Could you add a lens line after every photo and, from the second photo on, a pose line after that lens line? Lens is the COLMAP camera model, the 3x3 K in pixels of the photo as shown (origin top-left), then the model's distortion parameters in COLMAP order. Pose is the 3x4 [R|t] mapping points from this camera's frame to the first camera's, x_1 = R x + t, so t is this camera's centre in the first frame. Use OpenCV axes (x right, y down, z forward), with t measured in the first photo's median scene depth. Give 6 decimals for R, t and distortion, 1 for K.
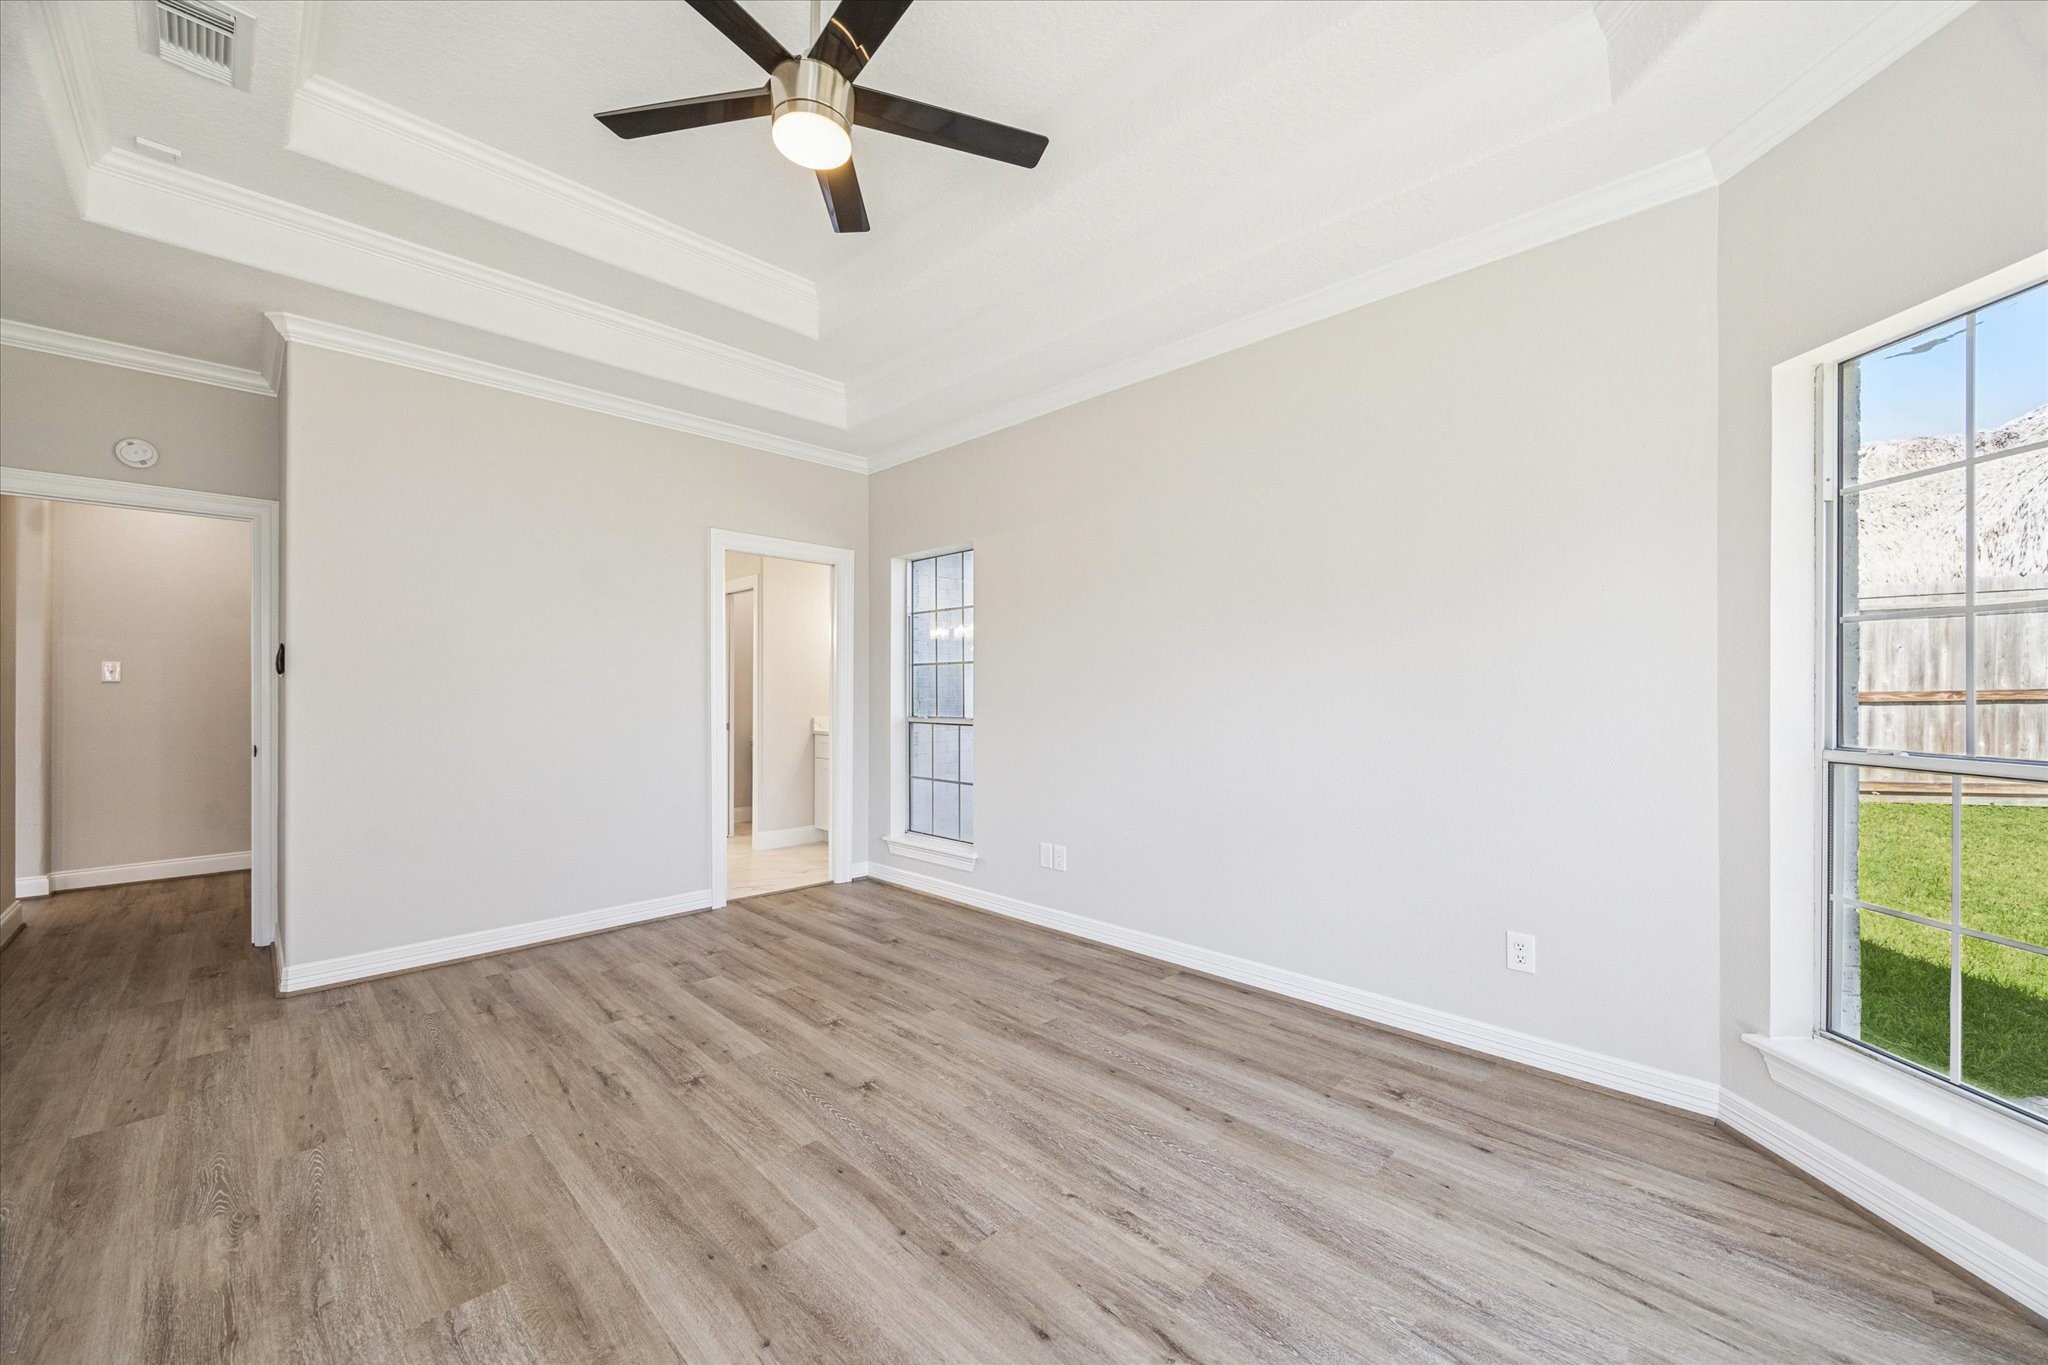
lens RADIAL K [[783.8, 0, 1026.1], [0, 783.8, 691.8], [0, 0, 1]] dist [-0.001945, -0.000674]
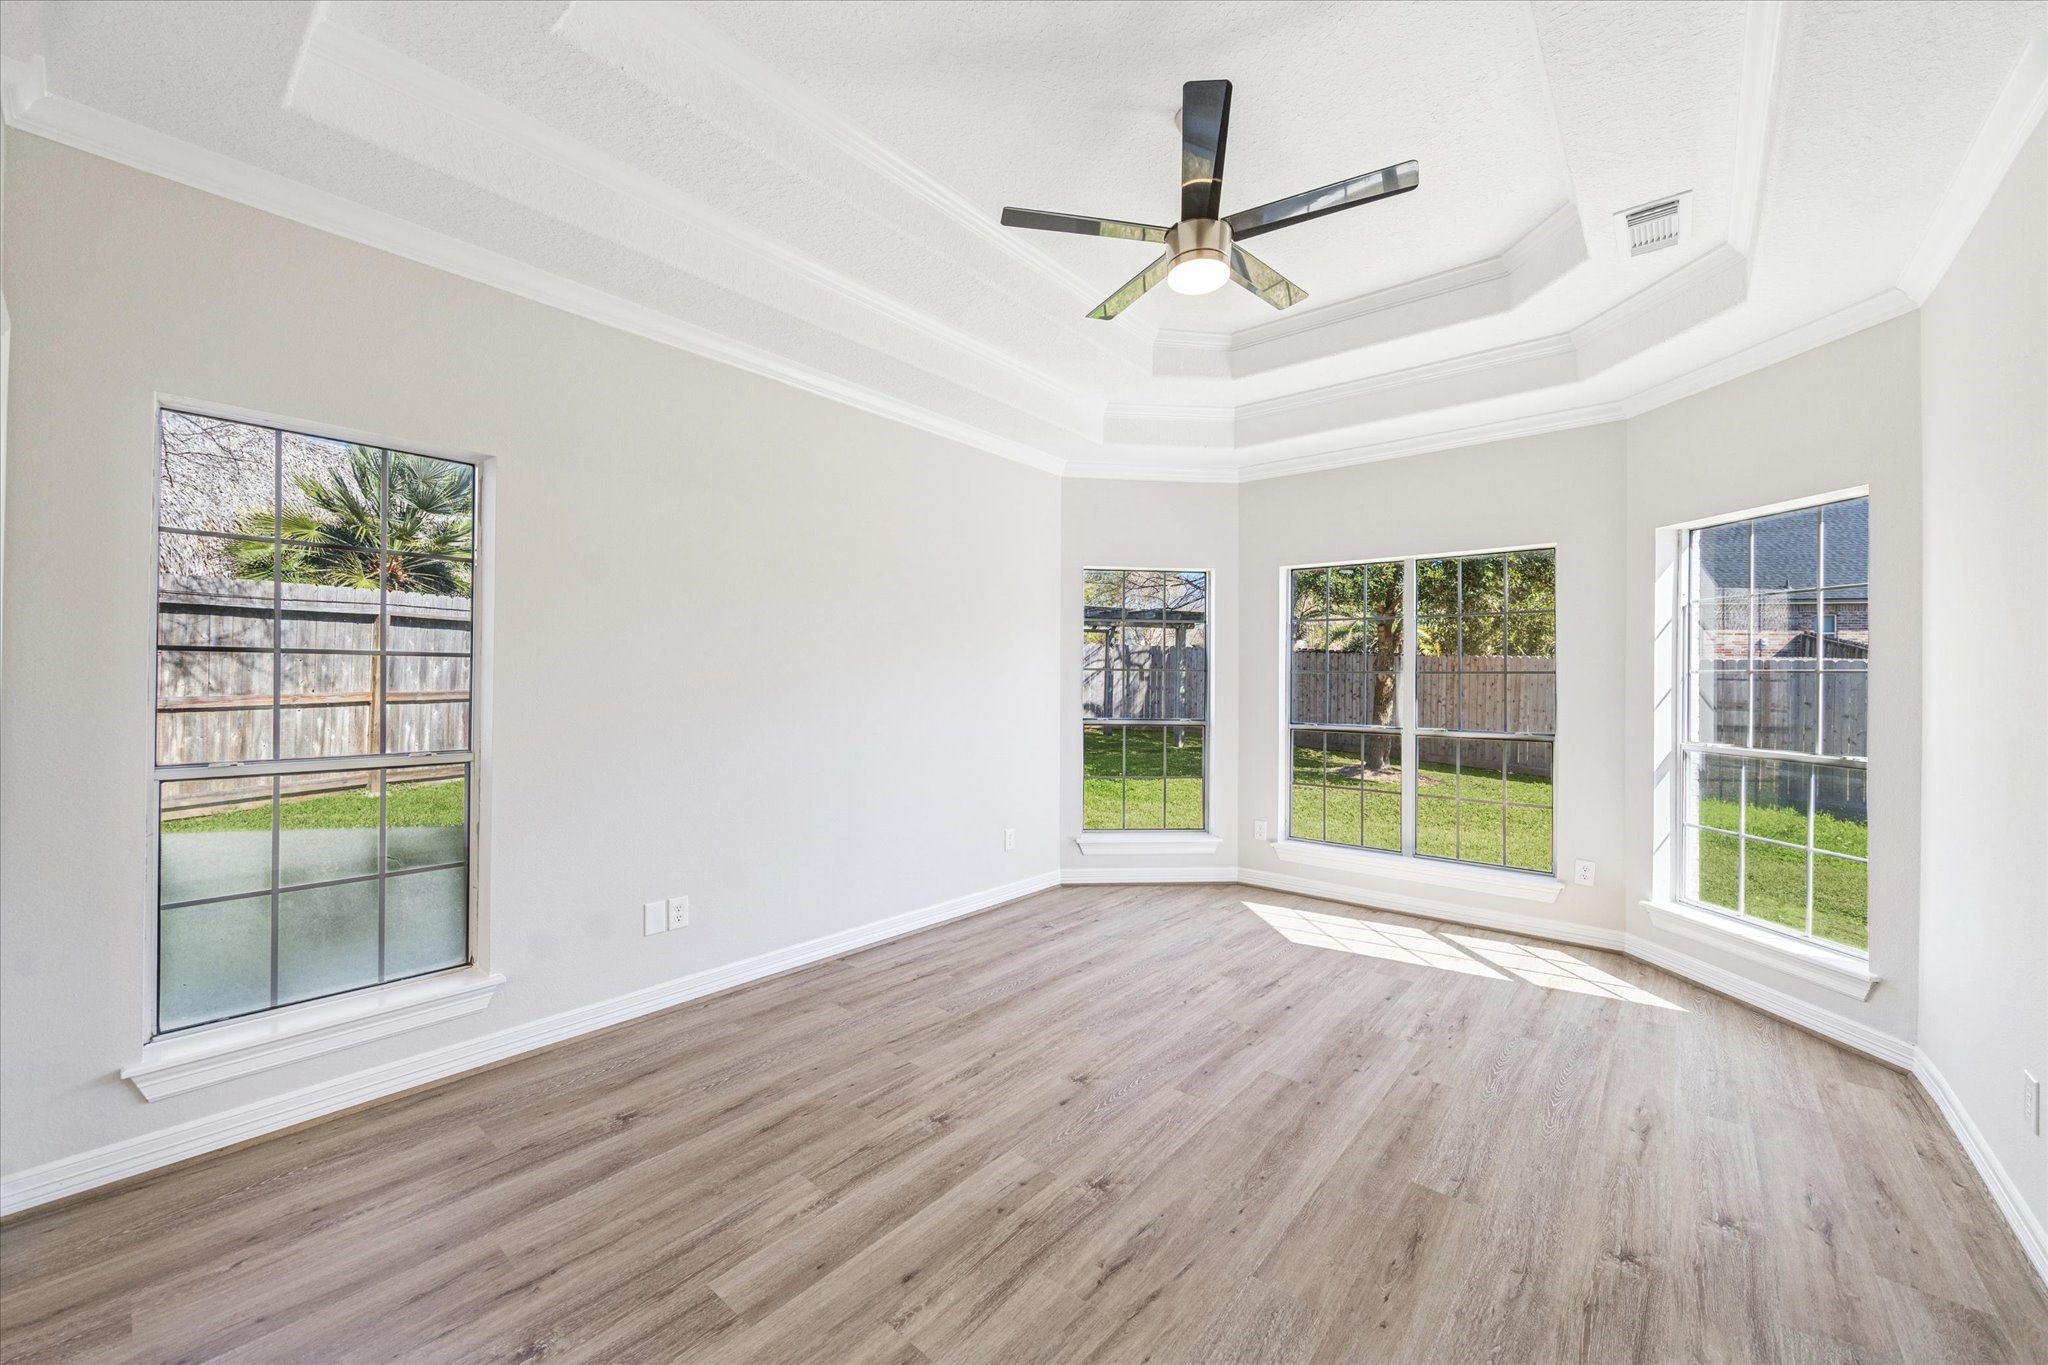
lens RADIAL K [[783.8, 0, 1026.1], [0, 783.8, 691.8], [0, 0, 1]] dist [-0.001945, -0.000674]
pose [[-0.079611, -0.013525, 0.996734, -1.236144], [-0.008988, 0.999877, 0.012849, -0.041566], [-0.996786, -0.007936, -0.079722, 1.139800]]
